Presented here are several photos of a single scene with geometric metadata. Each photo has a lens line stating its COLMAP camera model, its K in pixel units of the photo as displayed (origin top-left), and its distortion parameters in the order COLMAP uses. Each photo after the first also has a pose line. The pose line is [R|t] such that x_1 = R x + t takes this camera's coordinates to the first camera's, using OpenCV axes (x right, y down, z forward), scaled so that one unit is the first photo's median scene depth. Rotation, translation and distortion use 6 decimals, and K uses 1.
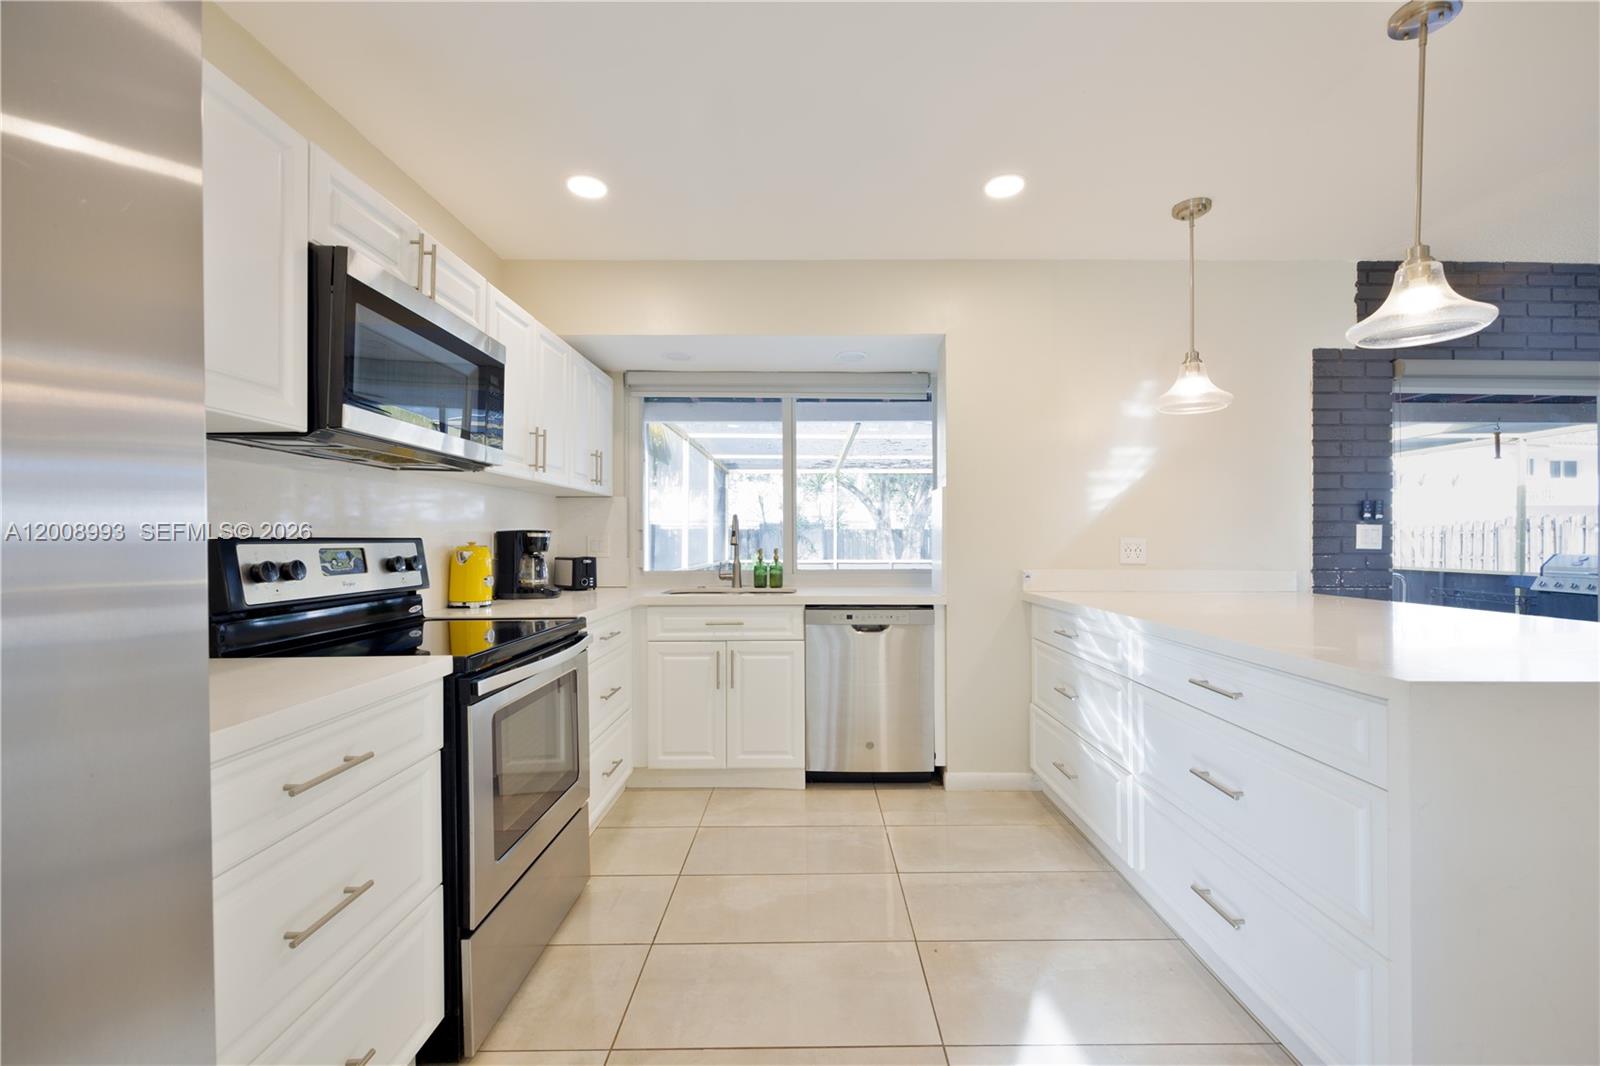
lens RADIAL K [[639.5, 0, 803.7], [0, 639.5, 534.5], [0, 0, 1]] dist [-0.002296, 0.000224]
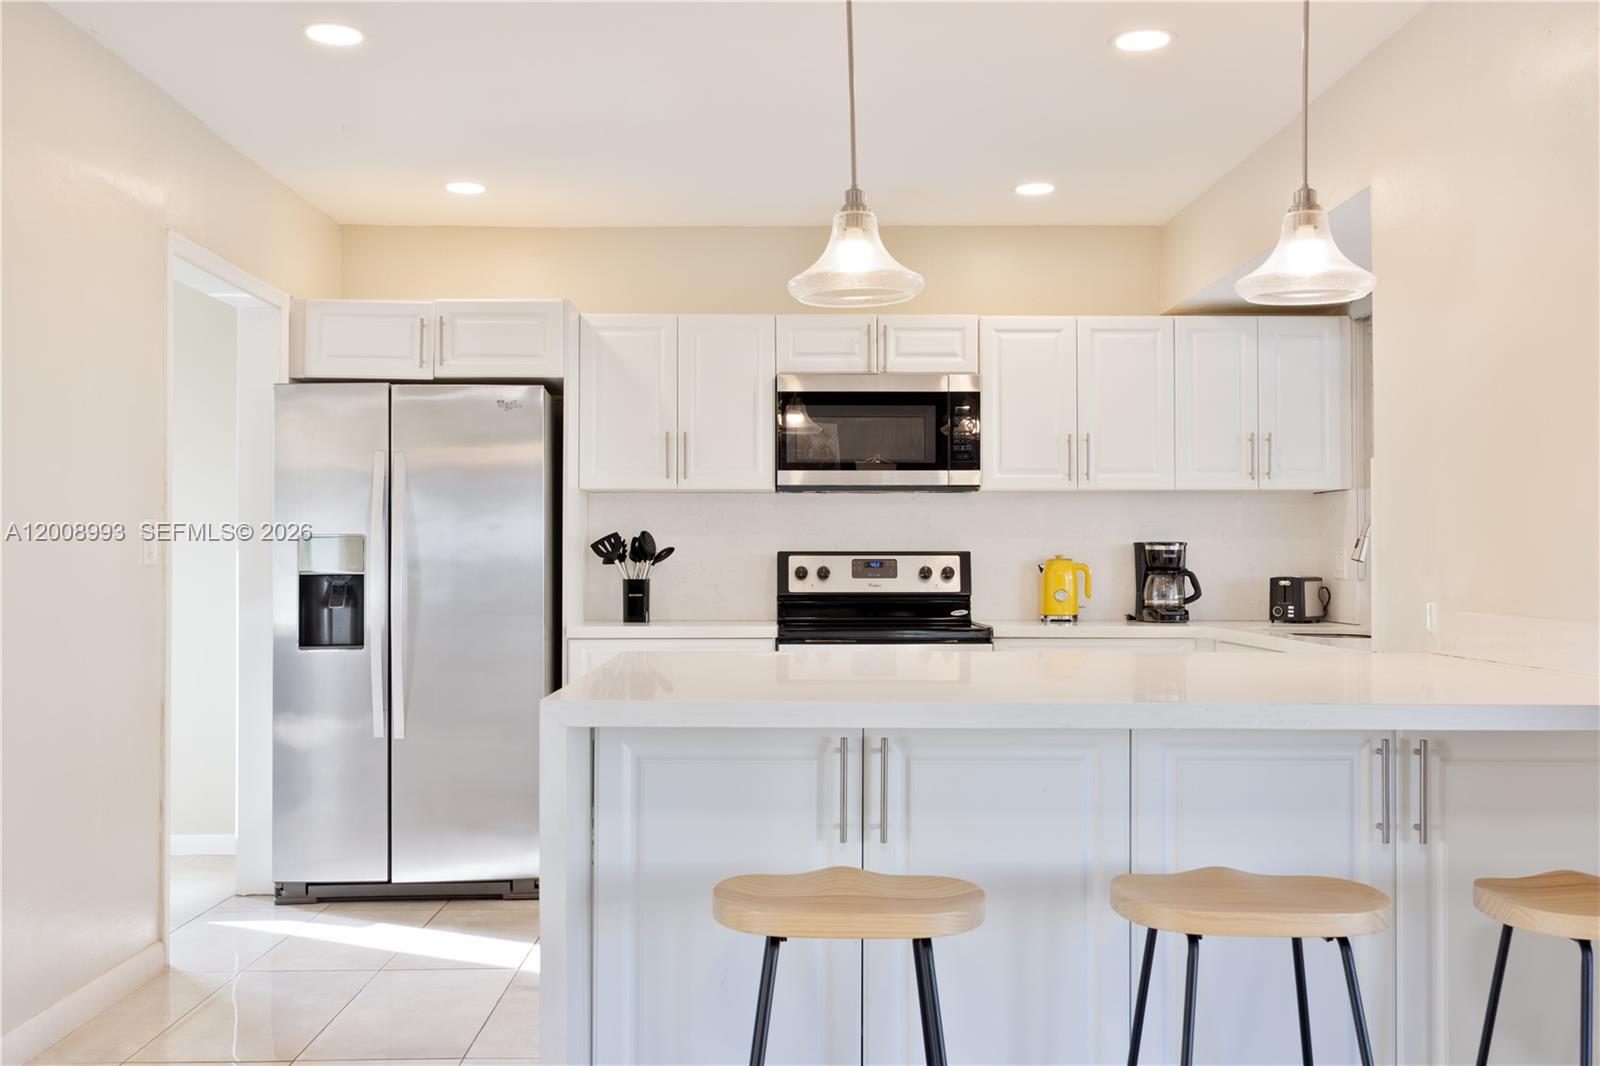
lens RADIAL K [[1528.3, 0, 794.5], [0, 1528.3, 536.8], [0, 0, 1]] dist [0.014784, 0.000000]
pose [[0.013932, -0.013197, -0.999816, 1.563236], [0.007473, 0.999886, -0.013094, 0.009213], [0.999875, -0.007289, 0.014029, 0.476150]]
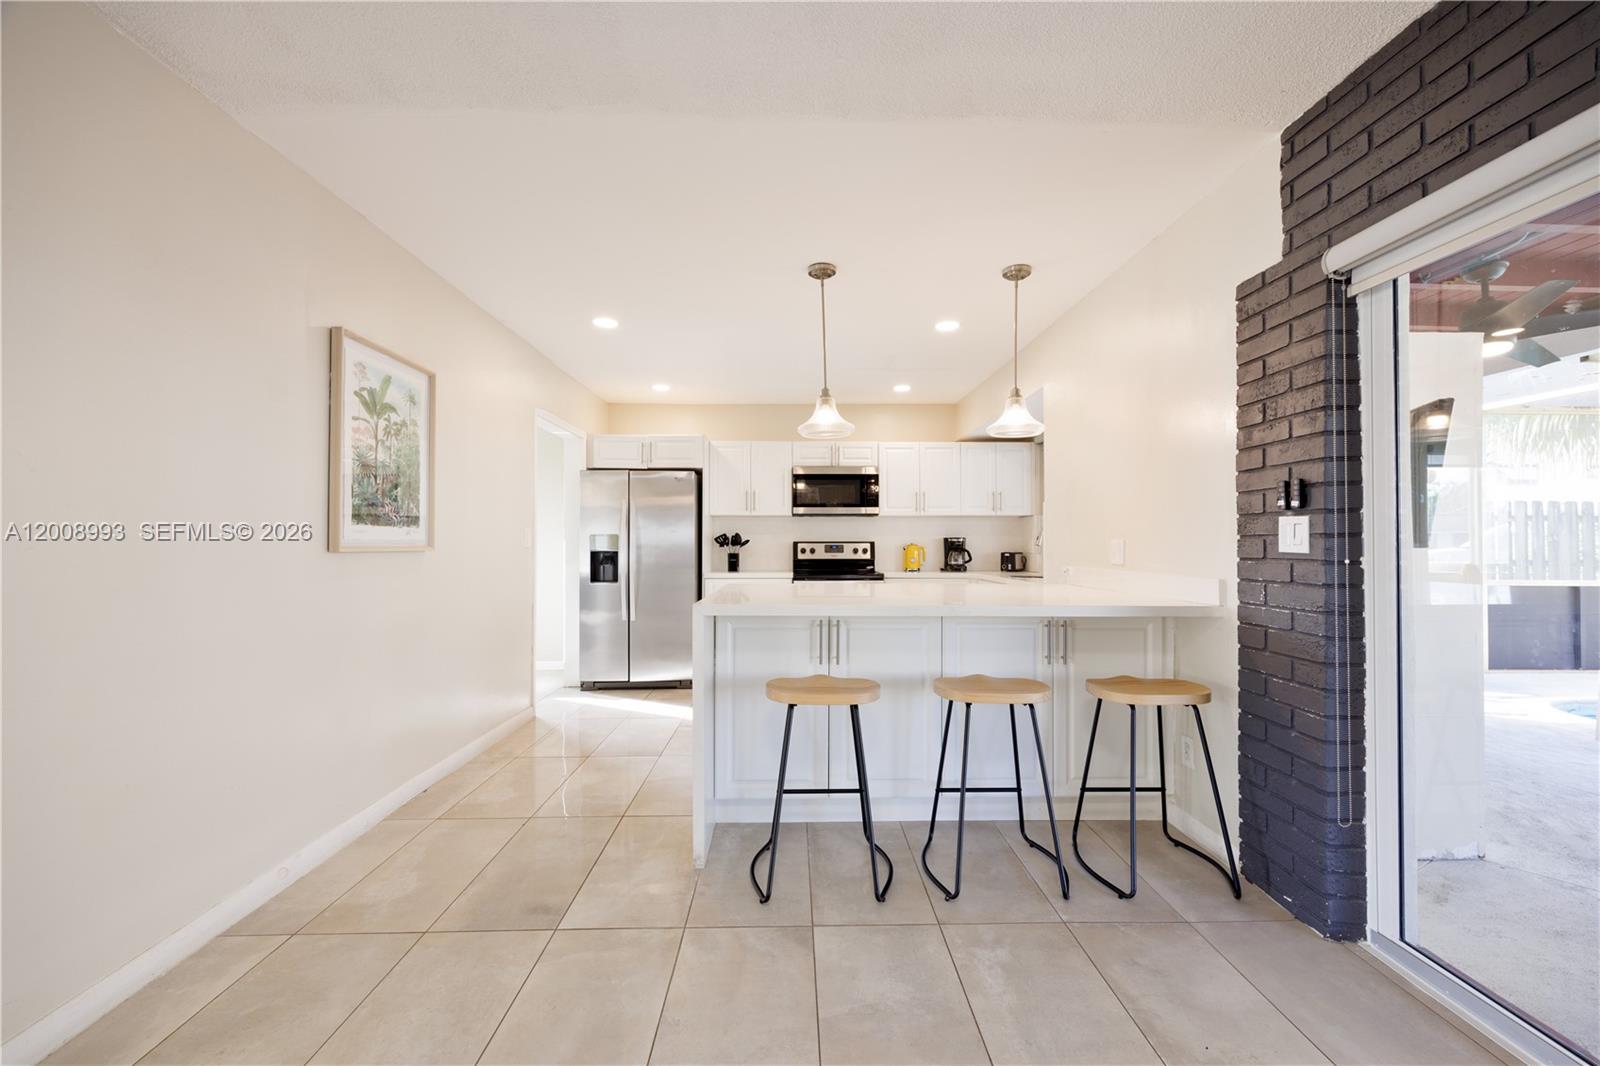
lens RADIAL K [[639.5, 0, 801.0], [0, 639.5, 534.1], [0, 0, 1]] dist [-0.002296, 0.000224]
pose [[0.015171, -0.015138, -0.999770, 1.542813], [0.007509, 0.999859, -0.015026, 0.008909], [0.999857, -0.007279, 0.015282, 0.476275]]
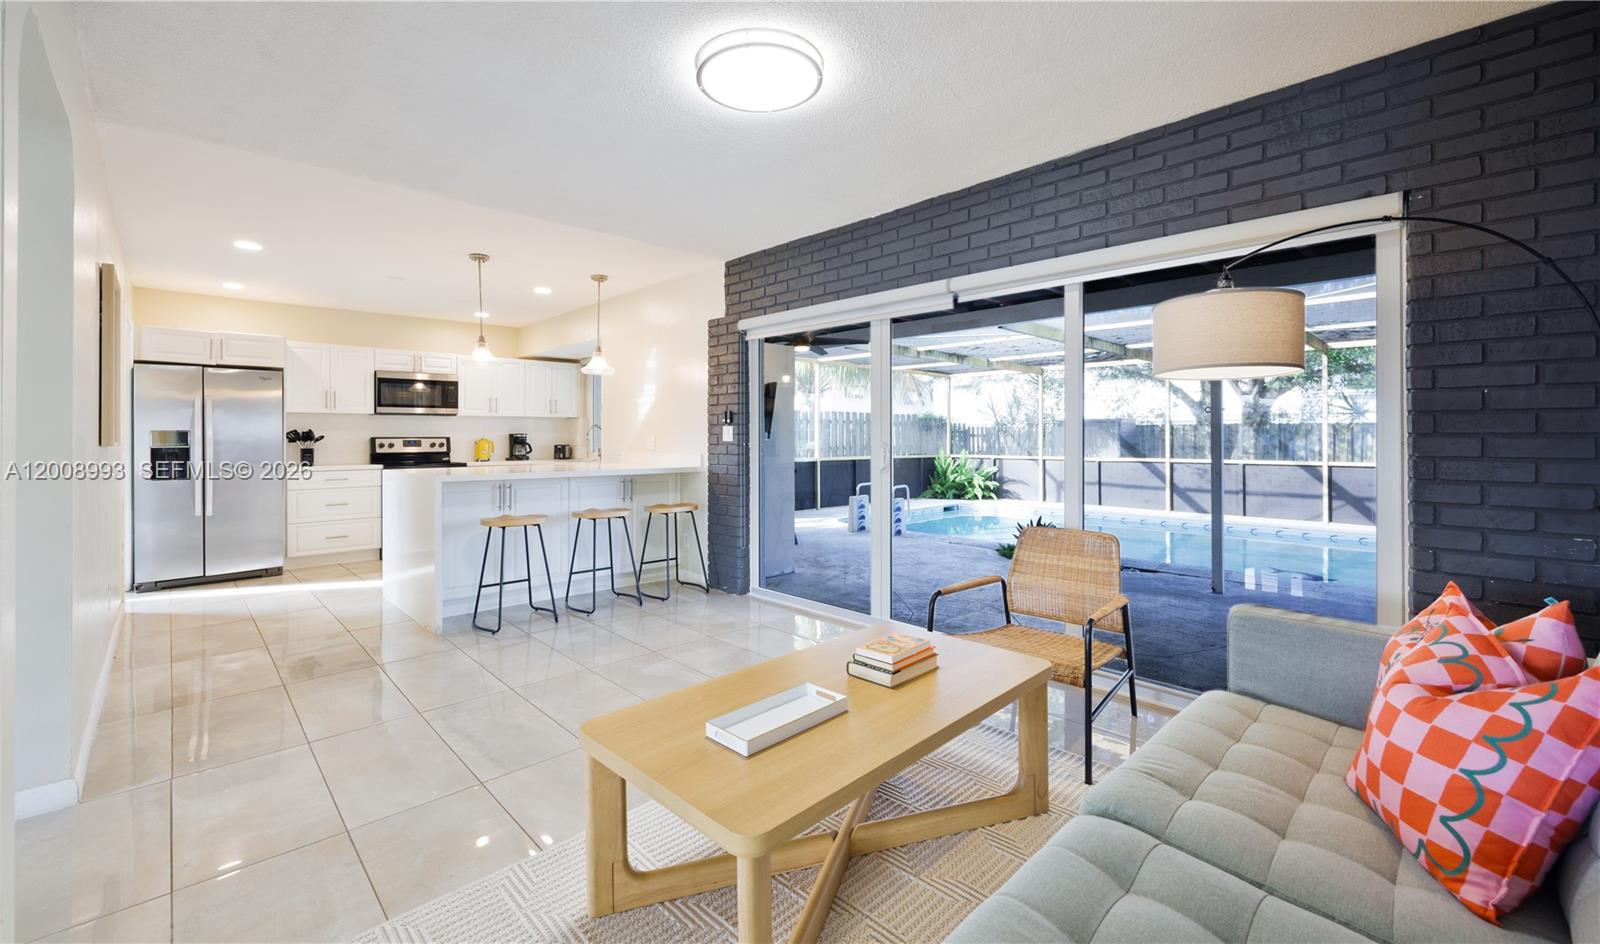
lens RADIAL K [[652.6, 0, 796.2], [0, 652.6, 436.2], [0, 0, 1]] dist [-0.015747, 0.000010]
pose [[0.693535, -0.004593, -0.720408, 2.179859], [0.009757, 0.999948, 0.003018, 0.006214], [0.720357, -0.009122, 0.693544, -0.009471]]
